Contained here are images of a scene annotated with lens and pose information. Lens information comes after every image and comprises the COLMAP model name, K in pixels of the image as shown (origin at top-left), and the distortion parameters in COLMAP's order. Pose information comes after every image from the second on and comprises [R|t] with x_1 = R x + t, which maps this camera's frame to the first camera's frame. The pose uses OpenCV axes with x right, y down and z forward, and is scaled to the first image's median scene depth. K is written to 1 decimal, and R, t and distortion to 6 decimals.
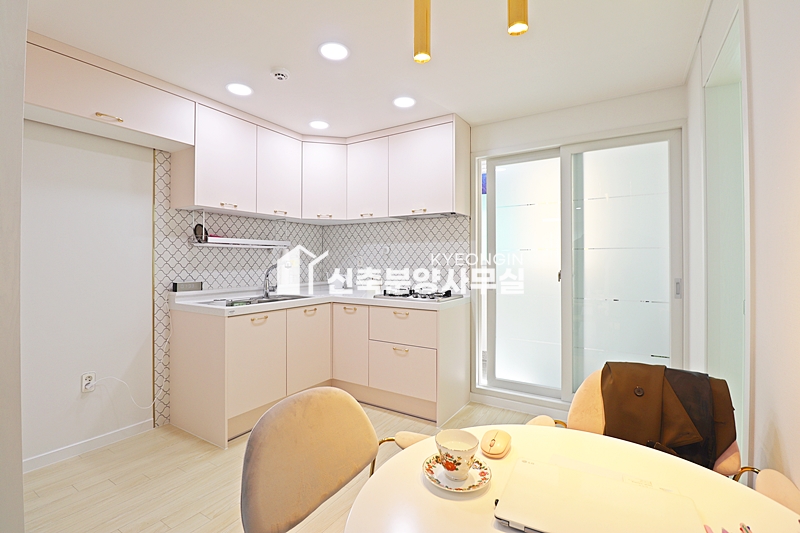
lens RADIAL K [[368.0, 0, 397.7], [0, 368.0, 257.8], [0, 0, 1]] dist [0.001099, -0.014594]
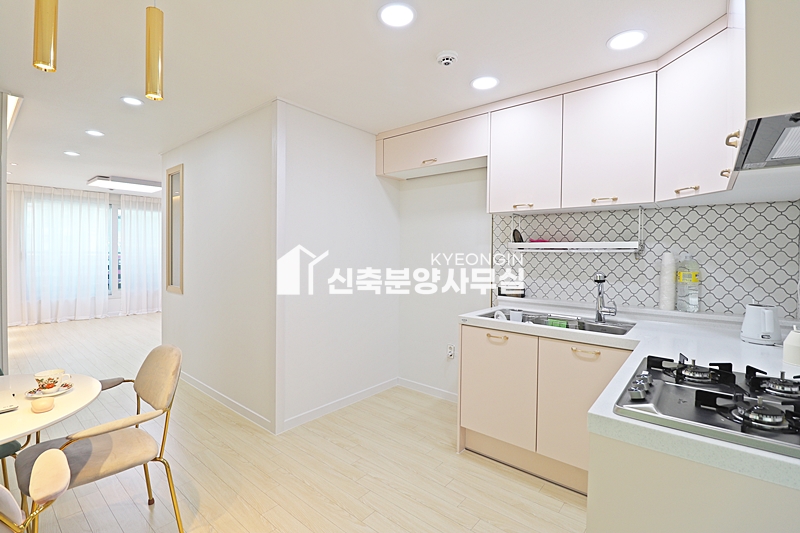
lens RADIAL K [[368.0, 0, 397.7], [0, 368.0, 257.8], [0, 0, 1]] dist [0.001099, -0.014594]
pose [[-0.142006, 0.012887, -0.989782, 0.416630], [-0.003913, 0.999900, 0.013580, -0.024991], [0.989858, 0.005801, -0.141942, 0.732828]]
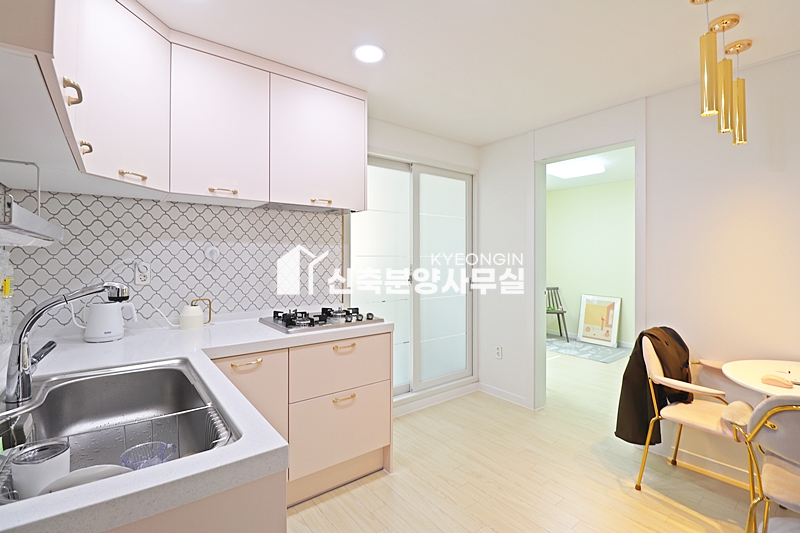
lens RADIAL K [[368.0, 0, 397.7], [0, 368.0, 257.8], [0, 0, 1]] dist [0.001099, -0.014594]
pose [[0.344573, -0.000820, 0.938759, -0.556820], [-0.007901, 0.999962, 0.003774, -0.020646], [-0.938726, -0.008718, 0.344554, 0.598898]]
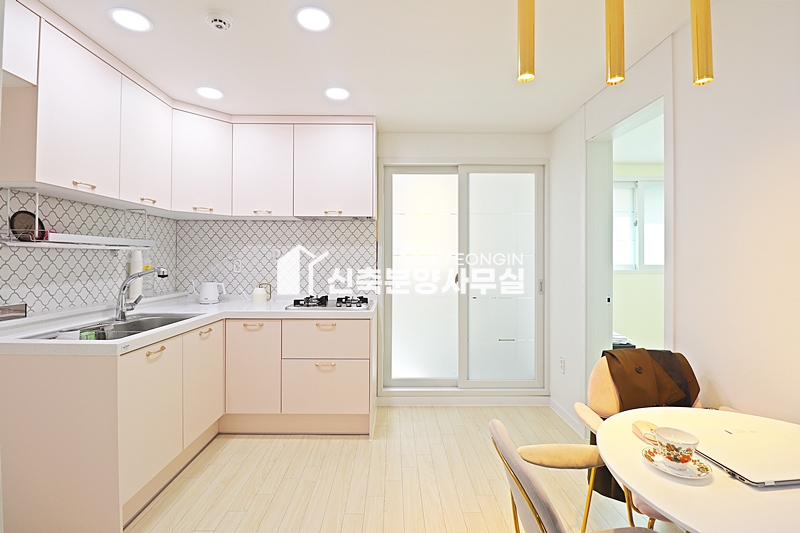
lens RADIAL K [[368.0, 0, 397.7], [0, 368.0, 257.8], [0, 0, 1]] dist [0.001099, -0.014594]
pose [[0.840929, 0.004177, 0.541129, -0.301165], [-0.006554, 0.999975, 0.002467, -0.016266], [-0.541106, -0.005622, 0.840936, 0.128834]]
